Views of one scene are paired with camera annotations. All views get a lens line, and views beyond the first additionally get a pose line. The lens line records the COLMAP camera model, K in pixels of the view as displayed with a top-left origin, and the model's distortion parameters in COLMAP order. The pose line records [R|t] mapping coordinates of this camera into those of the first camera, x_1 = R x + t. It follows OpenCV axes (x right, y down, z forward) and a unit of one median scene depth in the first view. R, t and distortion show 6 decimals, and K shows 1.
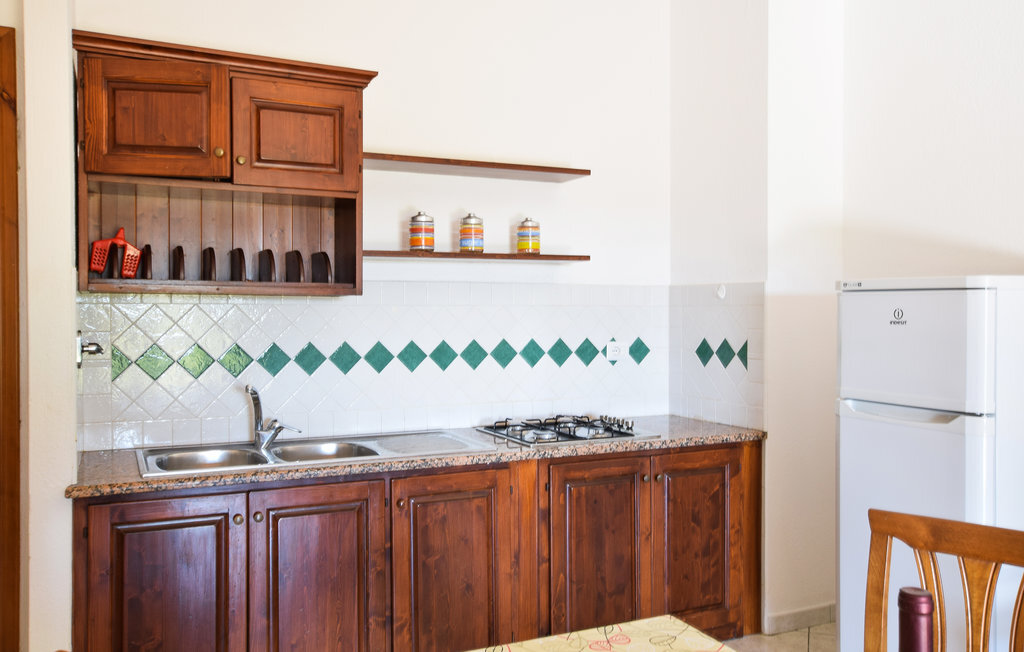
lens RADIAL K [[861.2, 0, 513.2], [0, 861.2, 320.6], [0, 0, 1]] dist [0.008524, 0.016529]
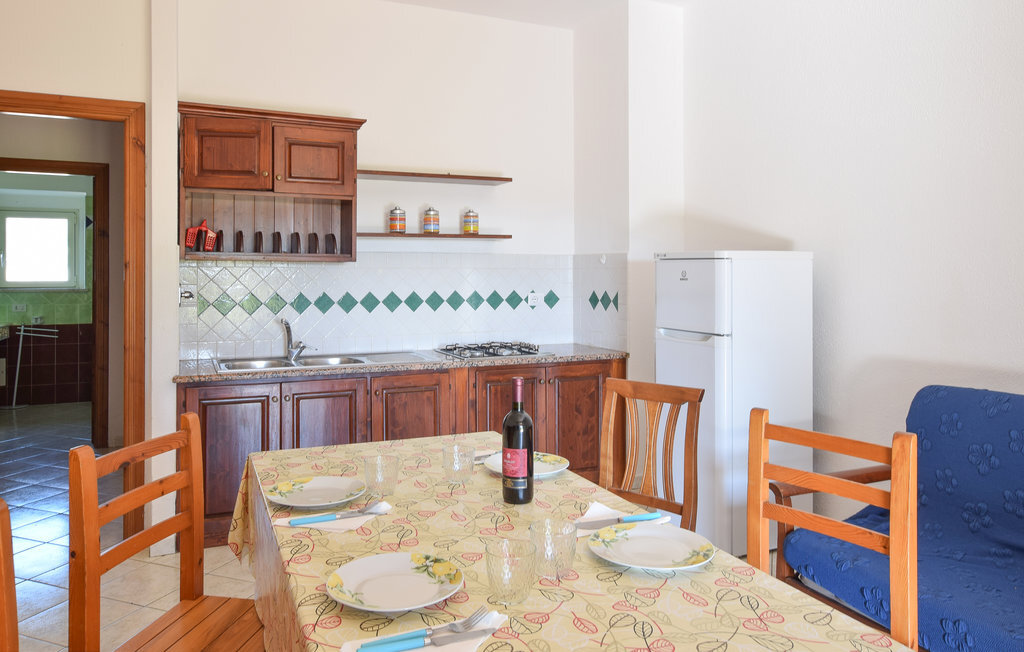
lens RADIAL K [[705.6, 0, 493.7], [0, 705.6, 268.4], [0, 0, 1]] dist [0.002543, 0.000391]
pose [[0.999721, 0.000585, -0.023625, 0.105000], [-0.000987, 0.999855, -0.017000, 0.004070], [0.023612, 0.017019, 0.999576, -0.273911]]
